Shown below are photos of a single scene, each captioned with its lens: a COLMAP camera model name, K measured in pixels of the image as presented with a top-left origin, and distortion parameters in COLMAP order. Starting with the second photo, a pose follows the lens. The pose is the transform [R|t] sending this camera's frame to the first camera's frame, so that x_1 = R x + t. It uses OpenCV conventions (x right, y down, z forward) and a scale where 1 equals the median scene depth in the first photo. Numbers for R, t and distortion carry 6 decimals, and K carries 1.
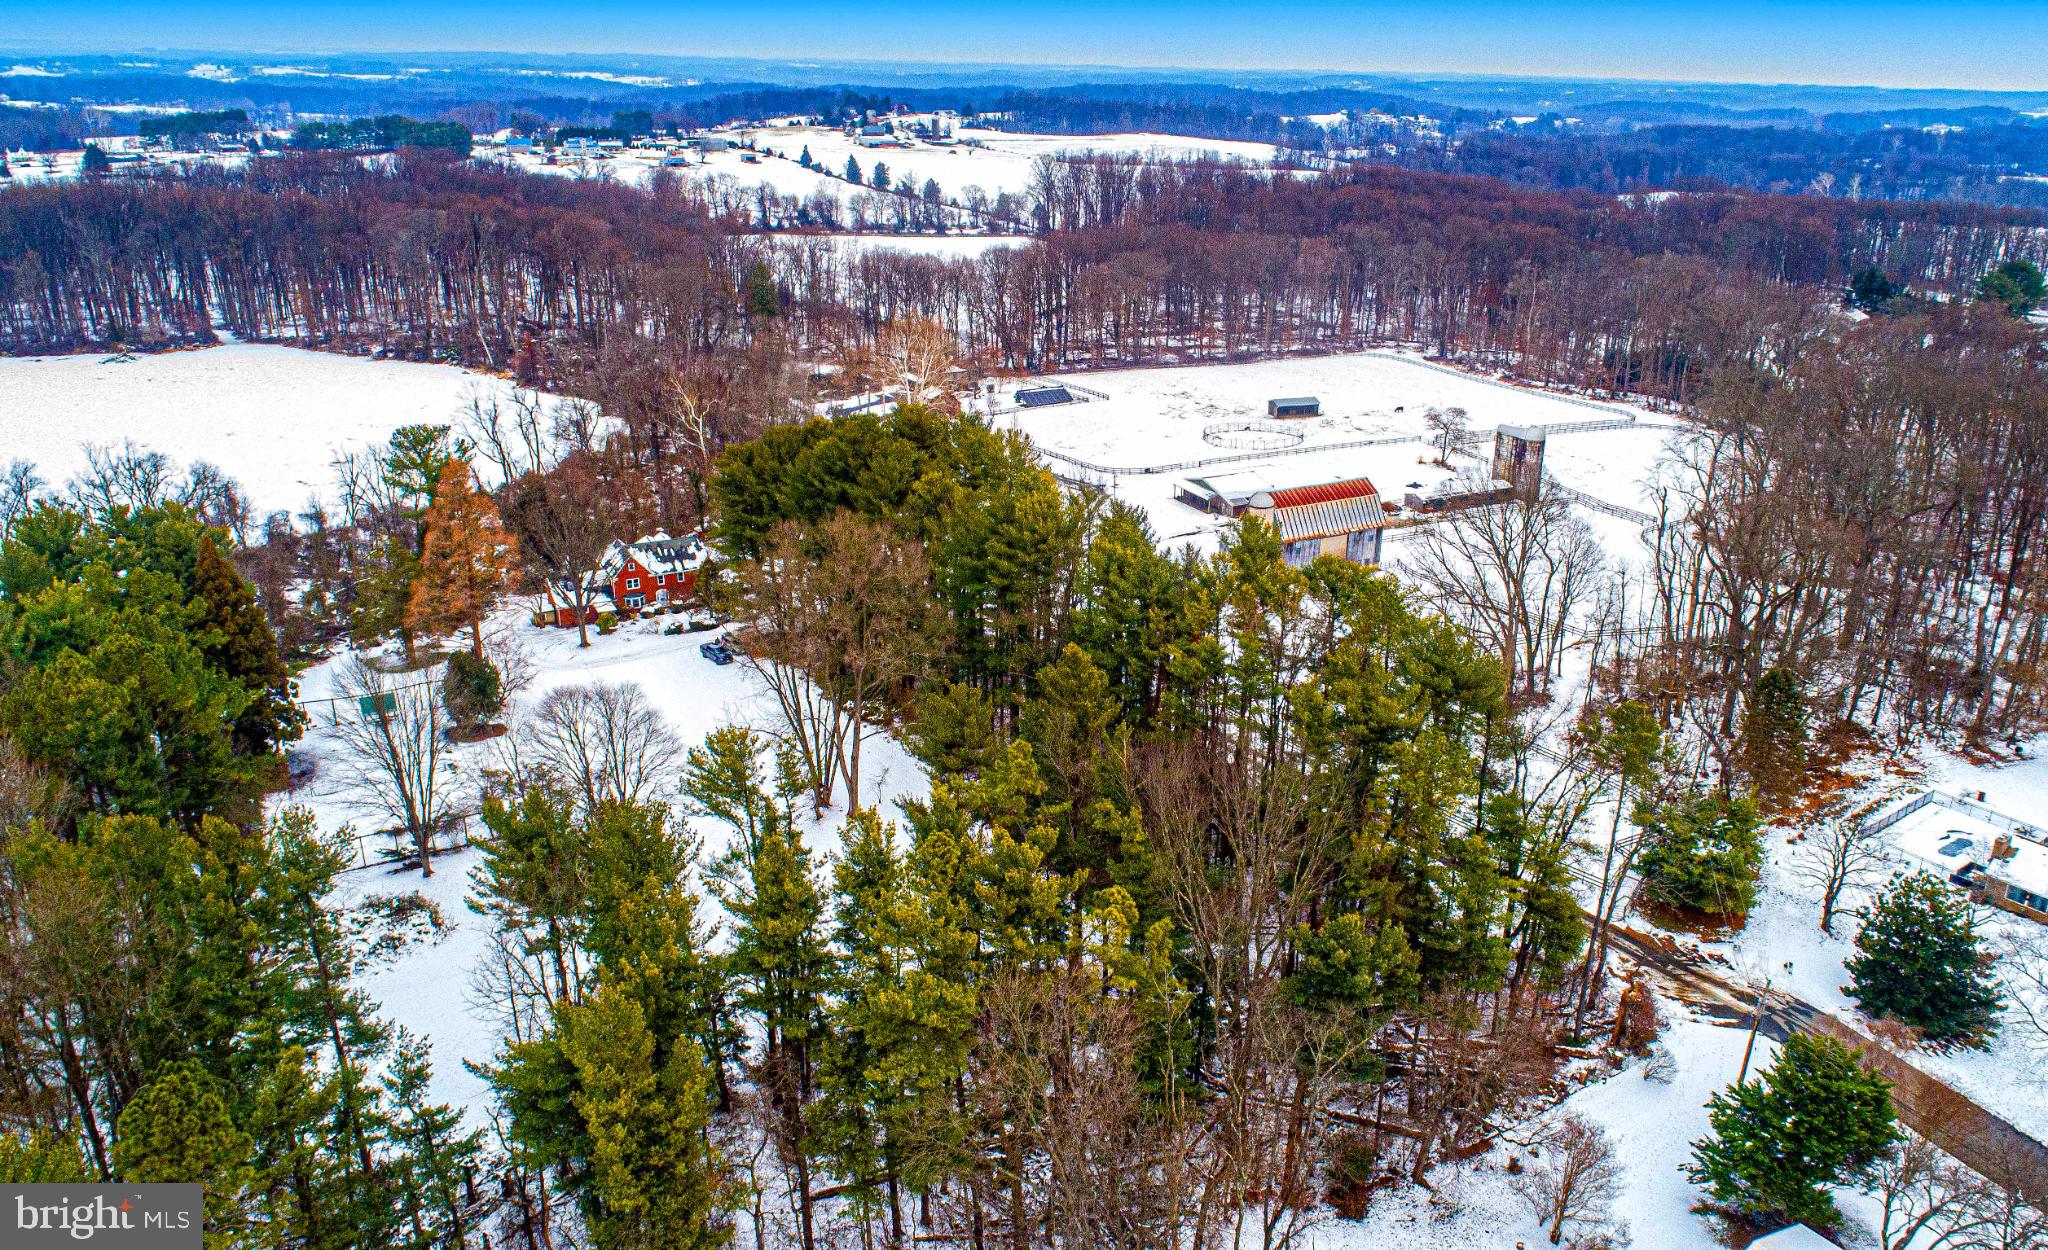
lens RADIAL K [[1503.7, 0, 1119.6], [0, 1503.7, 640.4], [0, 0, 1]] dist [-0.011807, 0.000460]
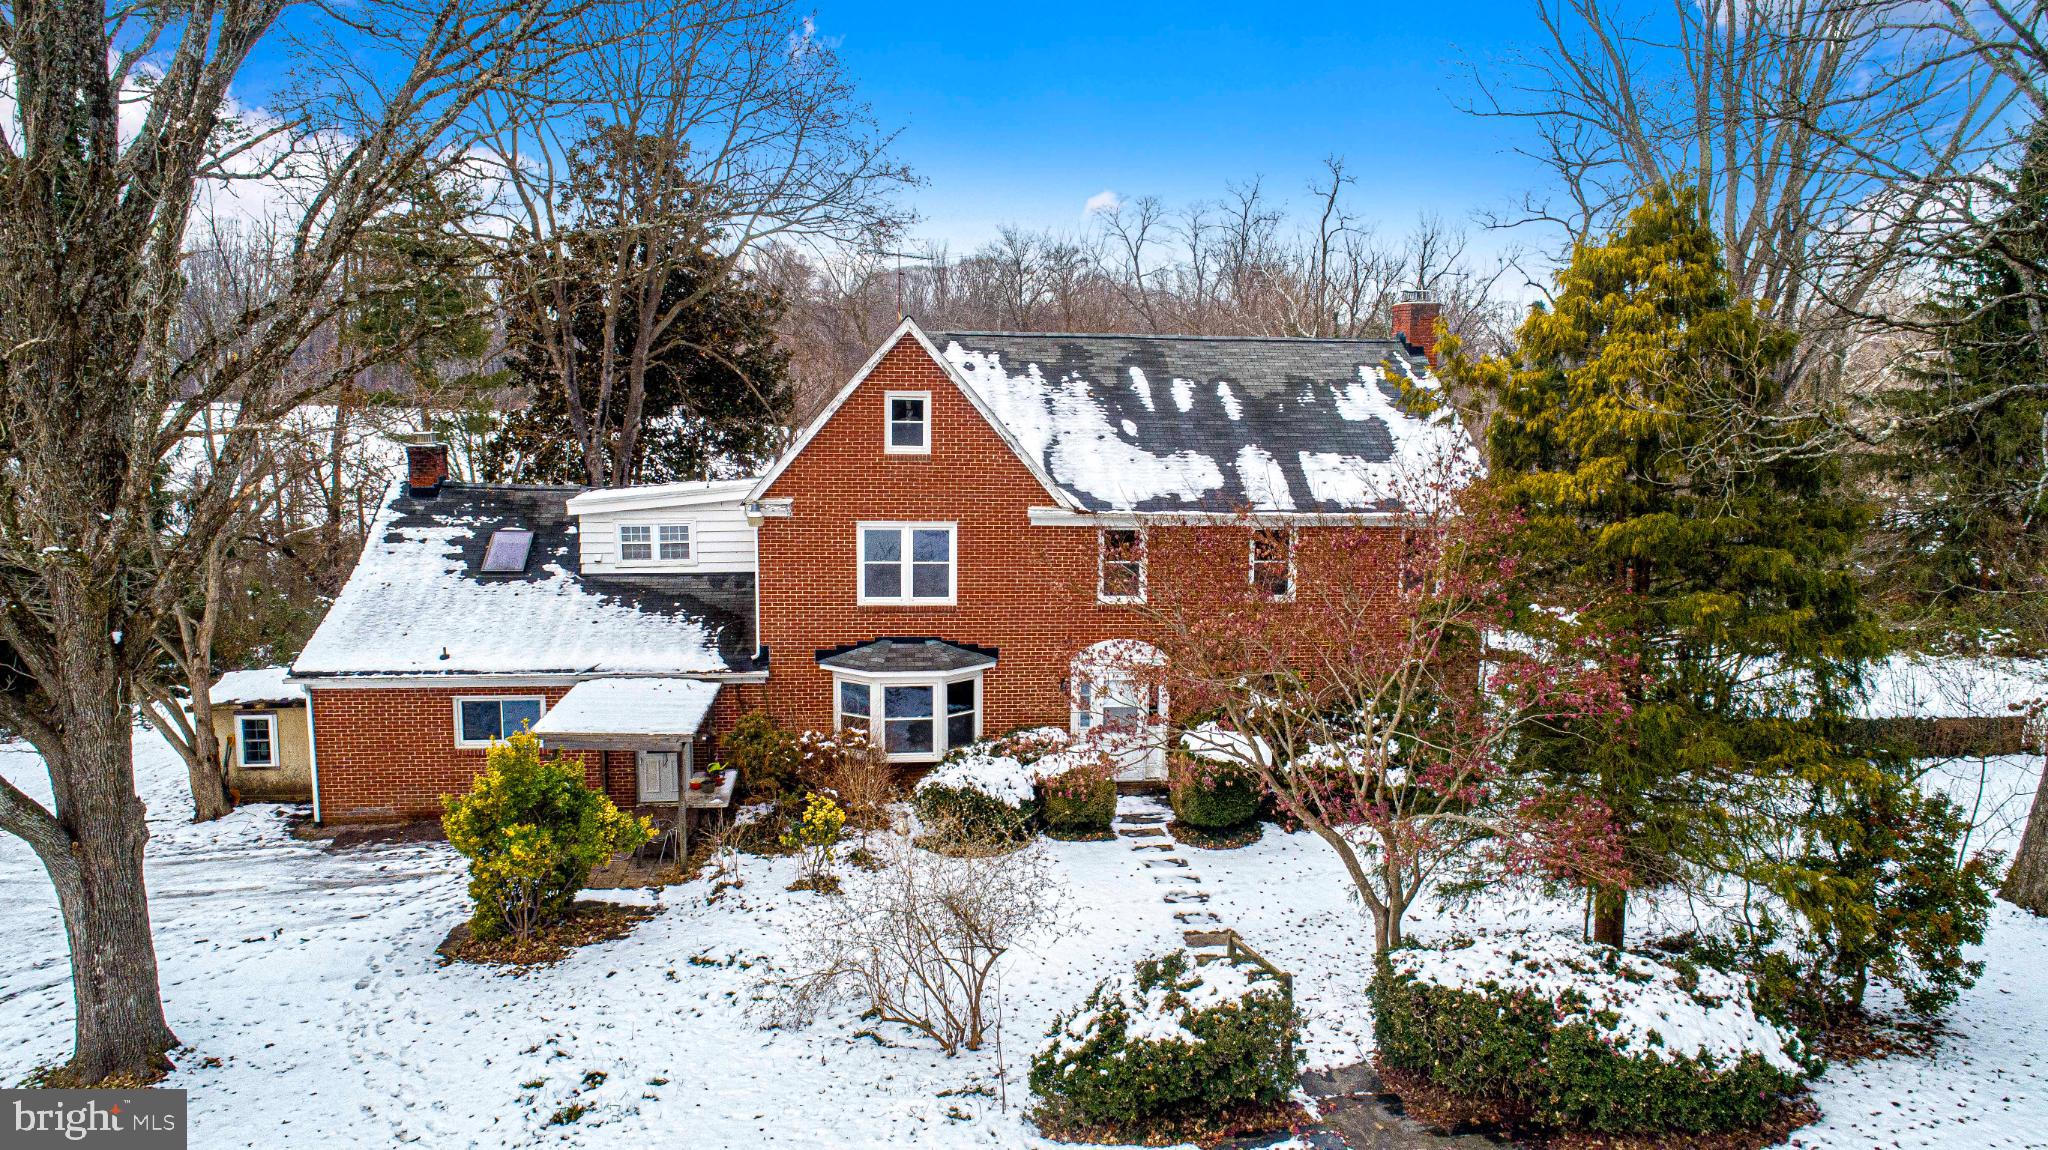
lens RADIAL K [[1392.3, 0, 1032.7], [0, 1392.3, 572.2], [0, 0, 1]] dist [-0.014127, 0.006677]
pose [[0.913721, 0.047818, -0.403519, -0.130409], [-0.139465, 0.969634, -0.200898, -0.007213], [0.381659, 0.239842, 0.892643, 0.439660]]
